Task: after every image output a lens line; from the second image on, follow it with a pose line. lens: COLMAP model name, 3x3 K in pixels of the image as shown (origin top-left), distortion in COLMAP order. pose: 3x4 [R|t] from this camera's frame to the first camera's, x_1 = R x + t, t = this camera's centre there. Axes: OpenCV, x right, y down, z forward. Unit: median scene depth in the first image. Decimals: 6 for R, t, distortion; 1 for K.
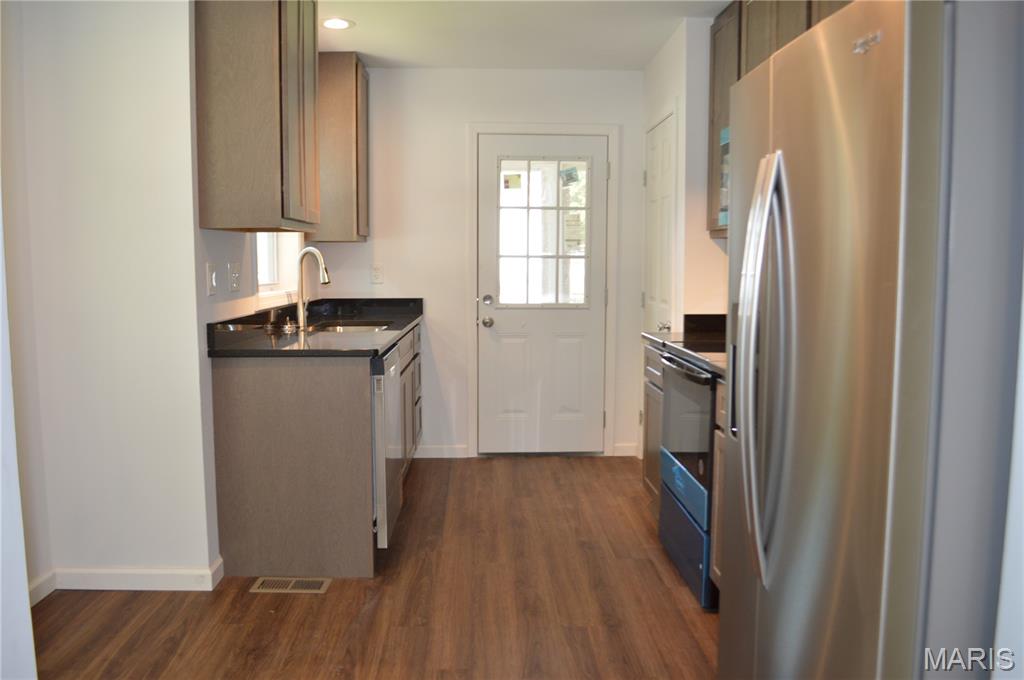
lens RADIAL K [[813.2, 0, 522.3], [0, 813.2, 341.6], [0, 0, 1]] dist [-0.078584, -0.006736]
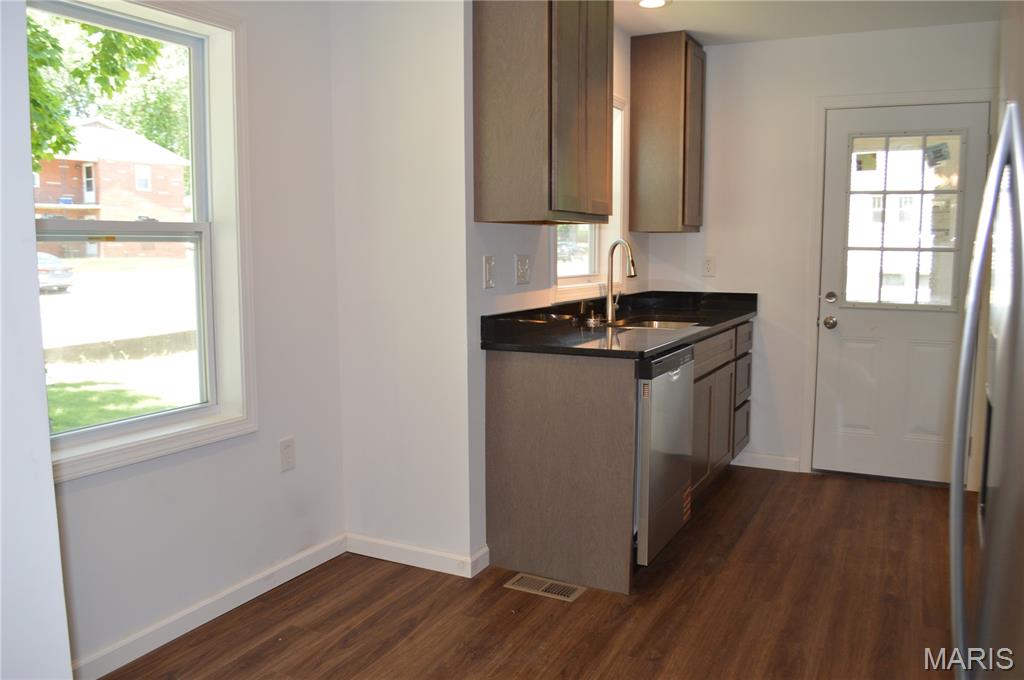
lens RADIAL K [[813.2, 0, 516.4], [0, 813.2, 341.1], [0, 0, 1]] dist [-0.078584, -0.006736]
pose [[0.873849, 0.055149, -0.483059, 0.121508], [-0.047407, 0.998477, 0.028233, -0.018839], [0.483880, -0.001771, 0.875132, 0.106130]]
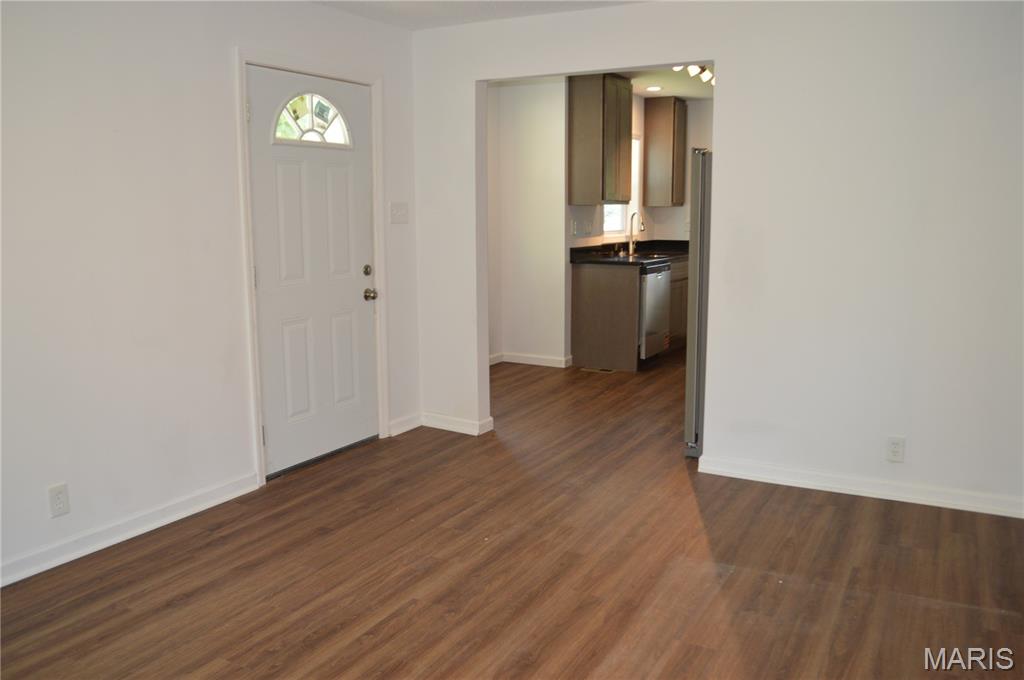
lens RADIAL K [[813.2, 0, 518.4], [0, 813.2, 335.6], [0, 0, 1]] dist [-0.078584, -0.006736]
pose [[0.853772, 0.076907, -0.514936, 0.561190], [-0.048477, 0.996476, 0.068451, 0.062217], [0.518386, -0.033479, 0.854491, -0.850052]]
